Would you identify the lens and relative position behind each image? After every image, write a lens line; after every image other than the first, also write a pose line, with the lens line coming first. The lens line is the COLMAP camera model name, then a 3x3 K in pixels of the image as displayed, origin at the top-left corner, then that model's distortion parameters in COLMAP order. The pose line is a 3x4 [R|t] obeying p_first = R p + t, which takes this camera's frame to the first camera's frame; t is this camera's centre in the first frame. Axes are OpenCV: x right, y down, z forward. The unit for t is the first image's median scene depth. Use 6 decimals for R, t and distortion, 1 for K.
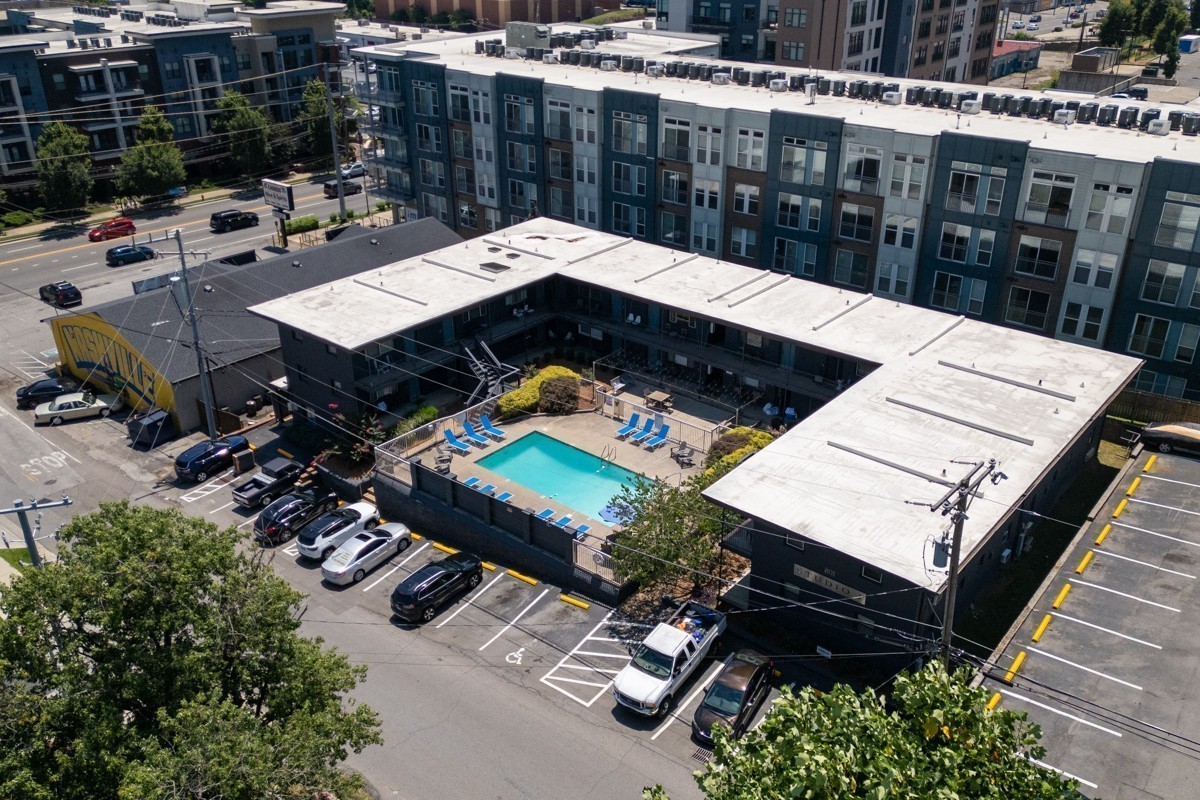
lens RADIAL K [[977.5, 0, 603.0], [0, 977.5, 421.9], [0, 0, 1]] dist [0.048749, -0.004467]
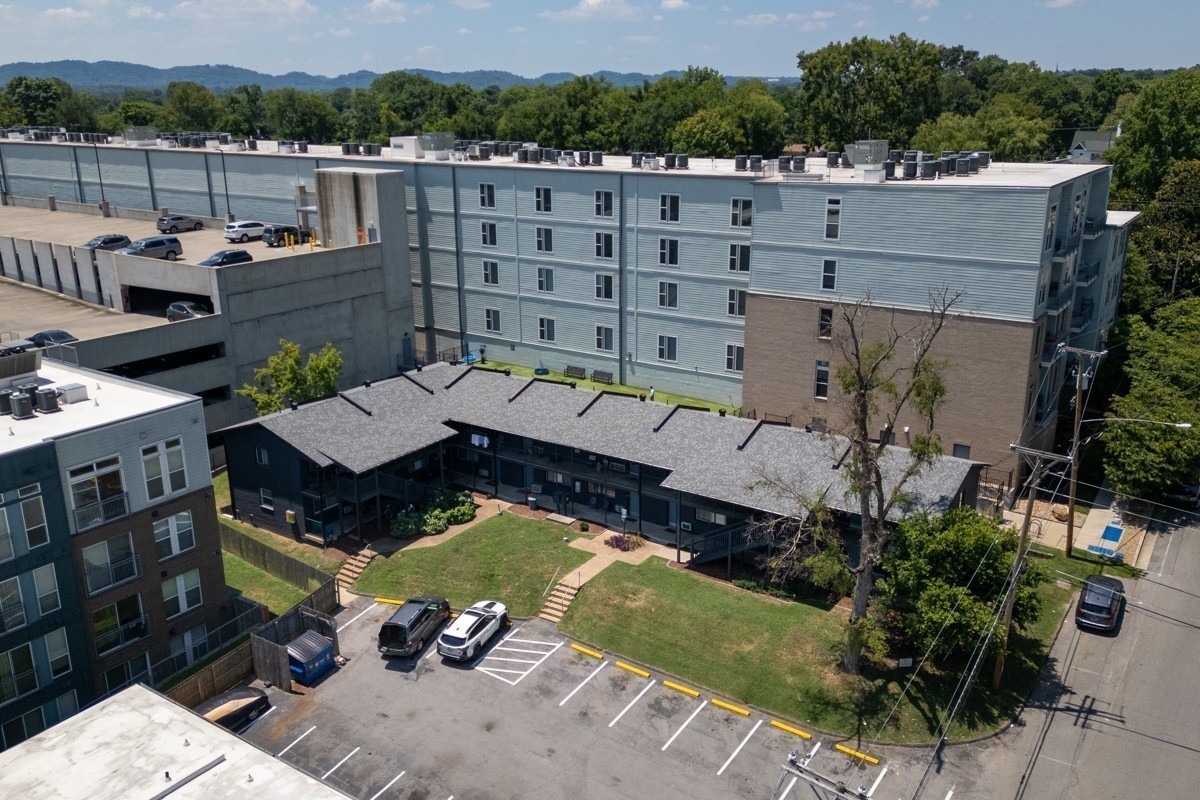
lens RADIAL K [[996.5, 0, 600.6], [0, 996.5, 403.3], [0, 0, 1]] dist [0.073766, -0.064092]
pose [[-0.091976, -0.289487, 0.952753, -0.162855], [0.470310, 0.830732, 0.297814, -0.258022], [-0.877695, 0.475481, 0.059741, 0.421968]]
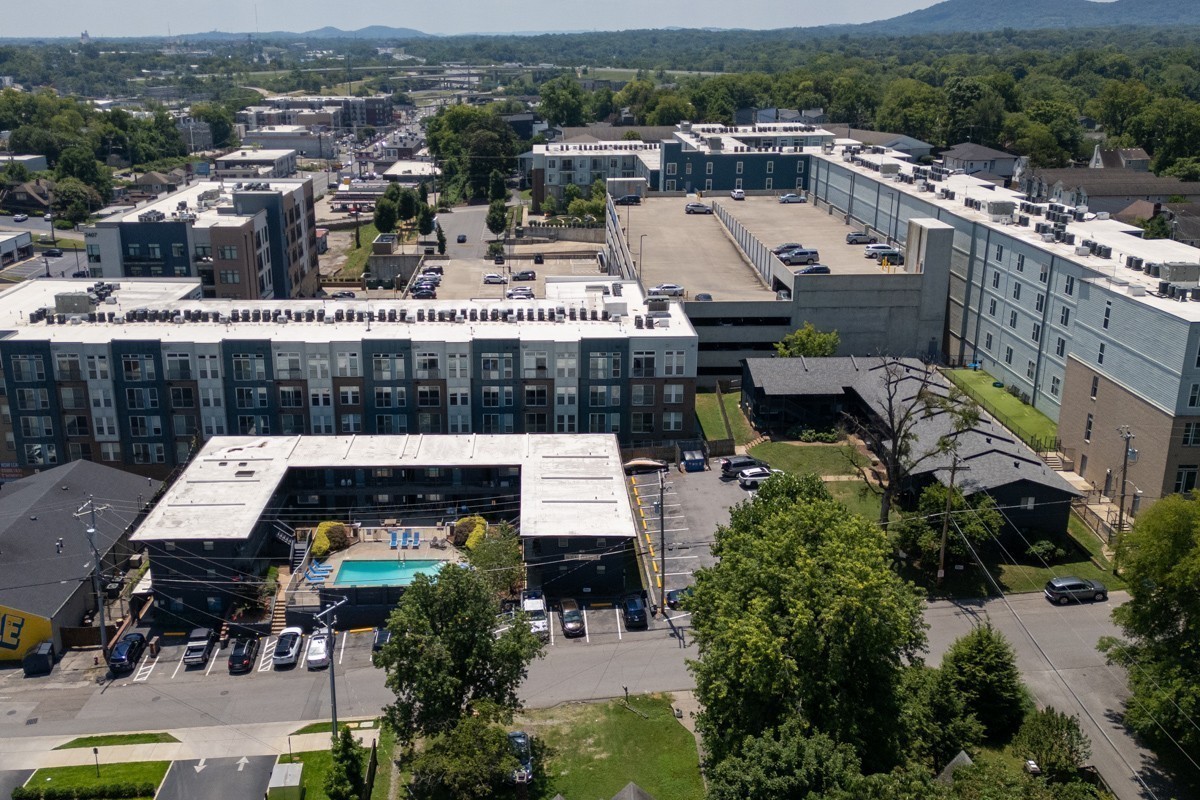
lens RADIAL K [[1097.4, 0, 530.5], [0, 1097.4, 400.8], [0, 0, 1]] dist [0.132747, -0.259077]
pose [[0.766187, -0.198932, 0.611051, -0.782992], [0.301660, 0.950940, -0.068660, -0.019835], [-0.567414, 0.236936, 0.788608, -0.575413]]
